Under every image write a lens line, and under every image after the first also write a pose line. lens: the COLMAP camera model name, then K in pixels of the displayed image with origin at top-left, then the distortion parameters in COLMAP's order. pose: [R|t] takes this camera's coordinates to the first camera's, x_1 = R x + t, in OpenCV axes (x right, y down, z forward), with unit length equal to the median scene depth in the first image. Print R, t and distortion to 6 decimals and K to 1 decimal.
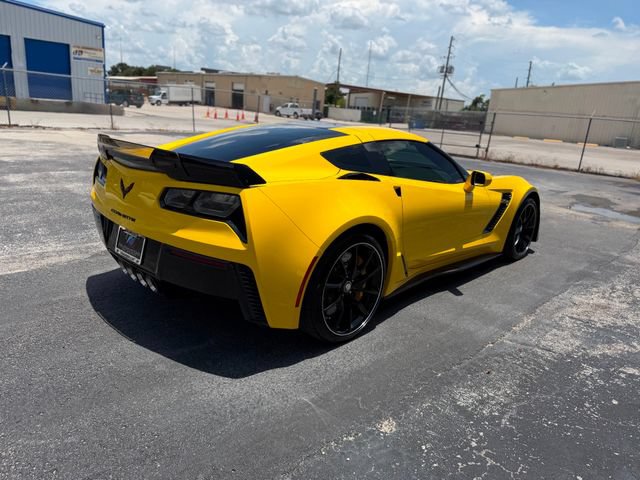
lens RADIAL K [[452.3, 0, 323.7], [0, 452.3, 237.5], [0, 0, 1]] dist [0.033907, -0.044875]
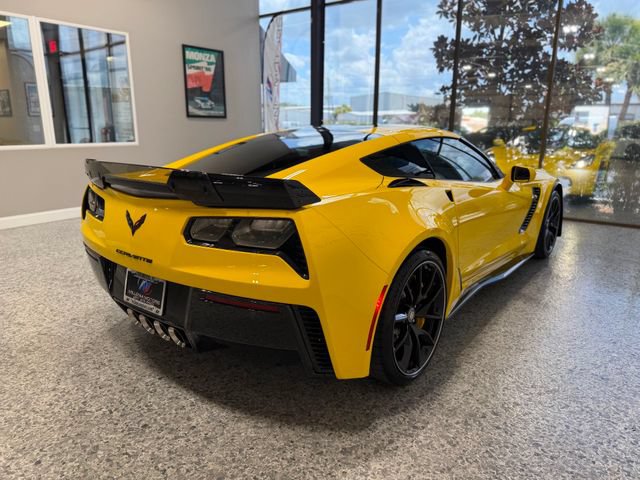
lens RADIAL K [[452.3, 0, 319.7], [0, 452.3, 244.9], [0, 0, 1]] dist [0.033907, -0.044875]
pose [[0.994002, -0.093913, 0.056037, -0.143531], [0.094217, 0.995548, -0.002788, -0.032362], [-0.055526, 0.008051, 0.998425, 0.163306]]
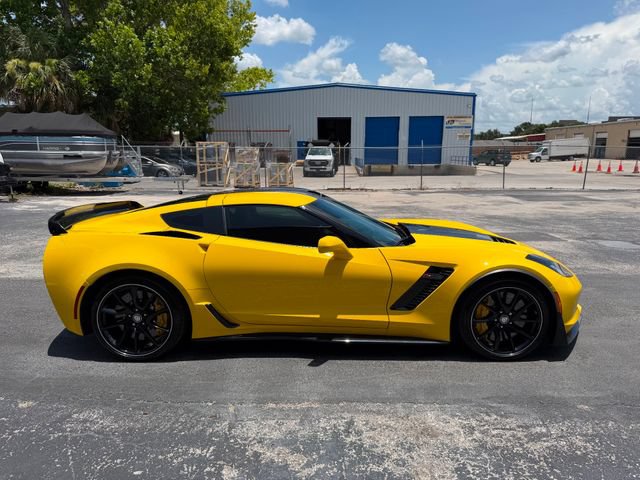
lens RADIAL K [[452.3, 0, 323.0], [0, 452.3, 249.4], [0, 0, 1]] dist [0.033907, -0.044875]
pose [[0.680246, 0.072412, -0.729399, 1.279571], [-0.141626, 0.989341, -0.033864, -0.109504], [0.719172, 0.126338, 0.683250, 0.450565]]
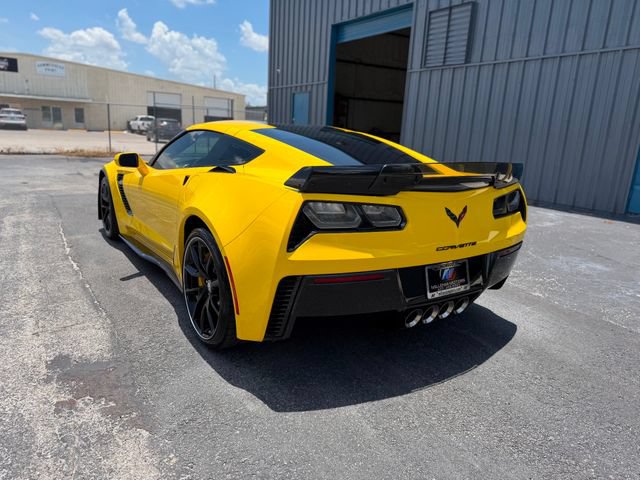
lens RADIAL K [[452.3, 0, 311.4], [0, 452.3, 239.0], [0, 0, 1]] dist [0.033907, -0.044875]
pose [[0.235853, -0.292600, 0.926692, -1.201343], [0.234708, 0.942515, 0.237860, -0.308298], [-0.943019, 0.161402, 0.290971, 0.917302]]
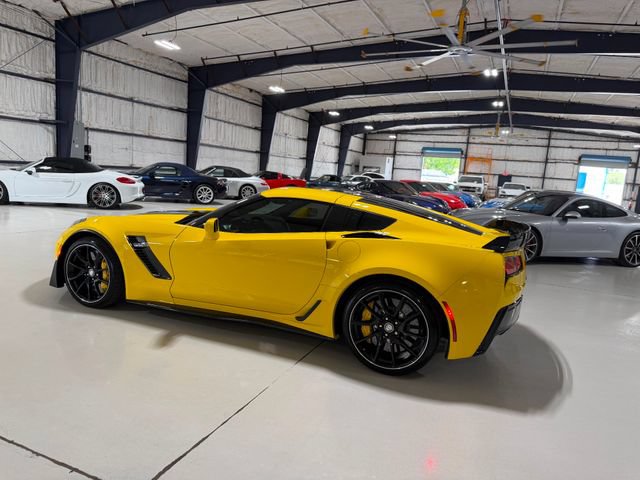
lens RADIAL K [[452.3, 0, 311.6], [0, 452.3, 242.5], [0, 0, 1]] dist [0.033907, -0.044875]
pose [[-0.359263, -0.236775, 0.902700, -1.363948], [0.143714, 0.941705, 0.304202, -0.637232], [-0.922104, 0.239019, -0.304291, 1.867447]]
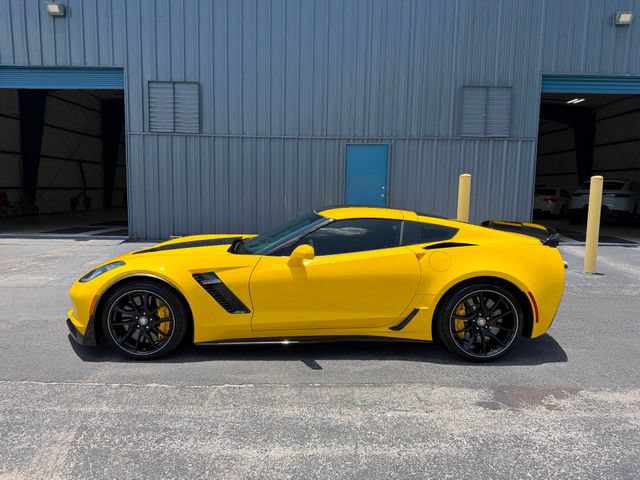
lens RADIAL K [[452.3, 0, 319.6], [0, 452.3, 238.1], [0, 0, 1]] dist [0.033907, -0.044875]
pose [[-0.691450, -0.167204, 0.702808, -1.018795], [0.125521, 0.930244, 0.344805, -0.810894], [-0.711436, 0.326633, -0.622230, 2.489563]]
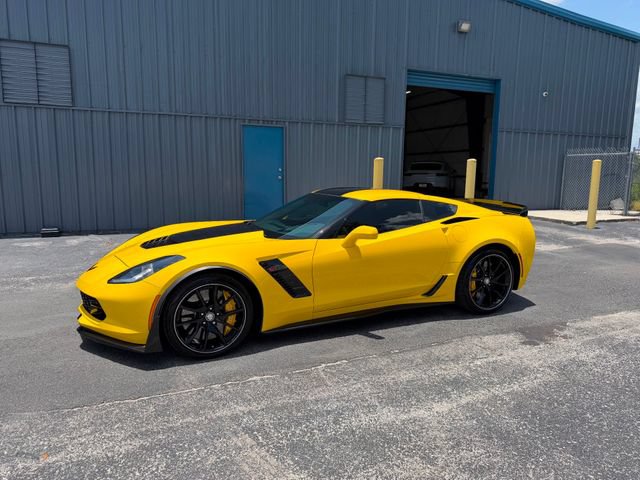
lens RADIAL K [[452.3, 0, 316.4], [0, 452.3, 241.7], [0, 0, 1]] dist [0.033907, -0.044875]
pose [[-0.919909, -0.144095, 0.364696, -0.454982], [0.024826, 0.906769, 0.420896, -0.889421], [-0.391344, 0.396241, -0.830568, 2.939396]]
